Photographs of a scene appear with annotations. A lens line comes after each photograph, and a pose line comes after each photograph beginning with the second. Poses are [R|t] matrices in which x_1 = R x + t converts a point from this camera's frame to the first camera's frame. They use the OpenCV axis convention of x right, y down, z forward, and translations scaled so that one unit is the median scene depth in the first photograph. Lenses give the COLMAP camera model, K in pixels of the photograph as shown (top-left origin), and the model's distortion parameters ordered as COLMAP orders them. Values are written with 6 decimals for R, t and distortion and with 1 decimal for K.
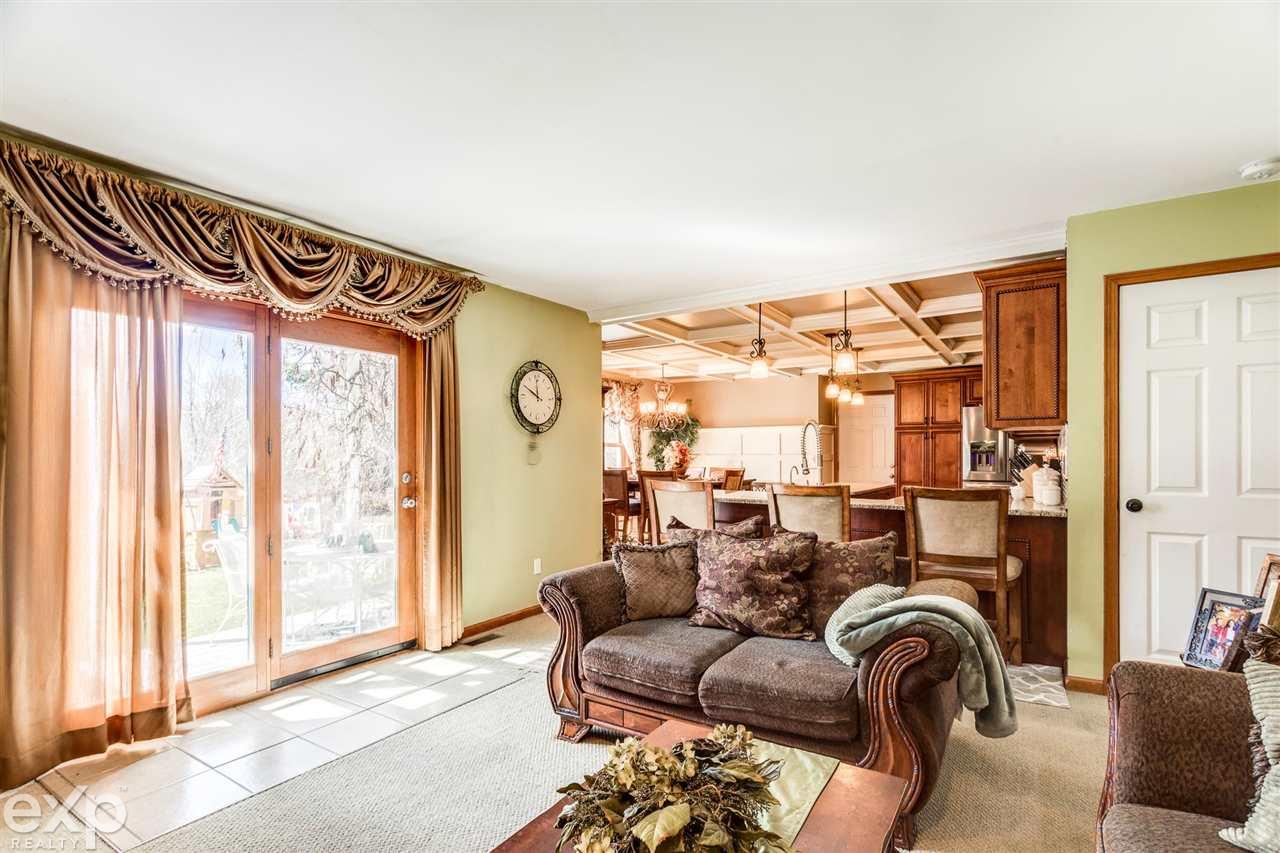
lens RADIAL K [[616.5, 0, 645.5], [0, 616.5, 456.7], [0, 0, 1]] dist [0.002136, 0.000881]
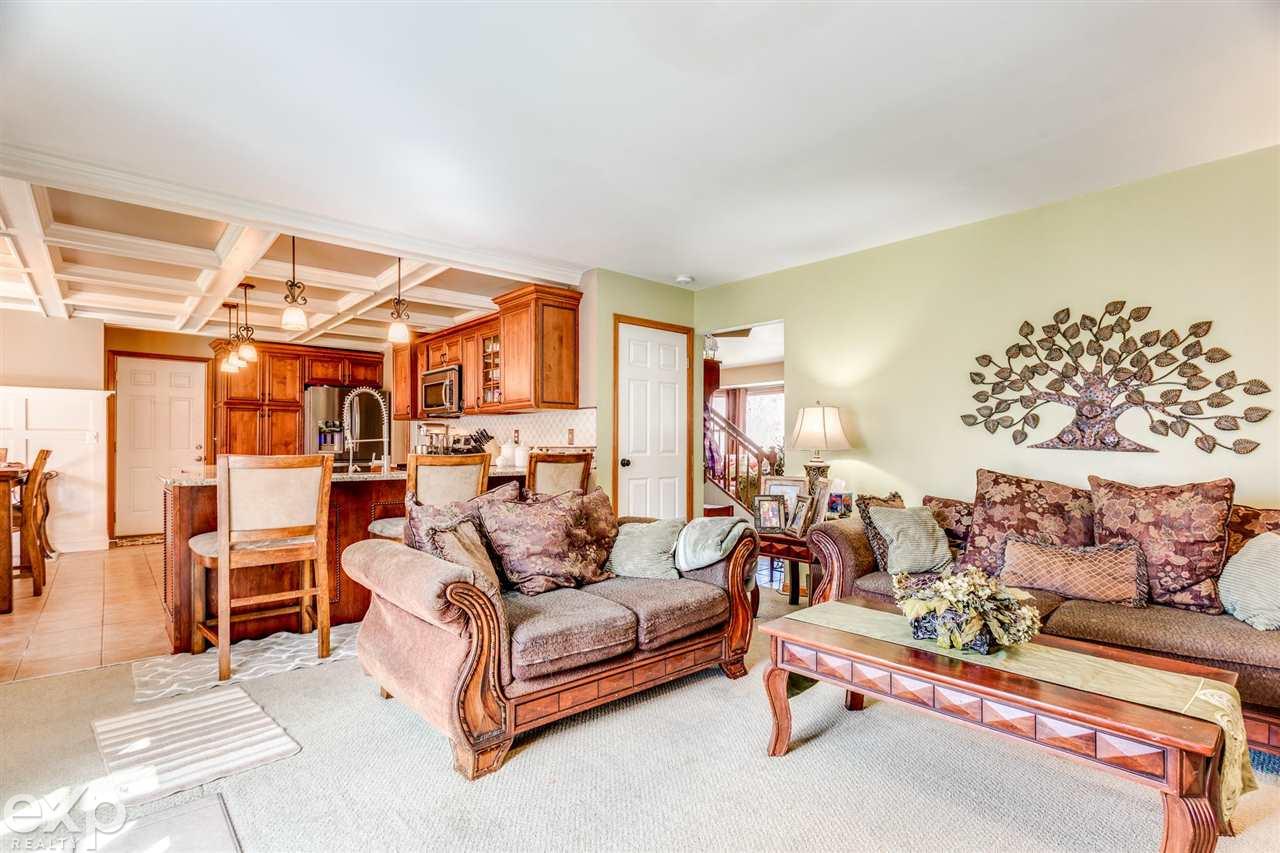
lens RADIAL K [[616.5, 0, 658.8], [0, 616.5, 447.1], [0, 0, 1]] dist [0.002136, 0.000881]
pose [[0.254872, 0.002551, 0.966971, -0.630422], [-0.002355, 0.999995, -0.002017, 0.036522], [-0.966972, -0.001763, 0.254877, 0.449683]]
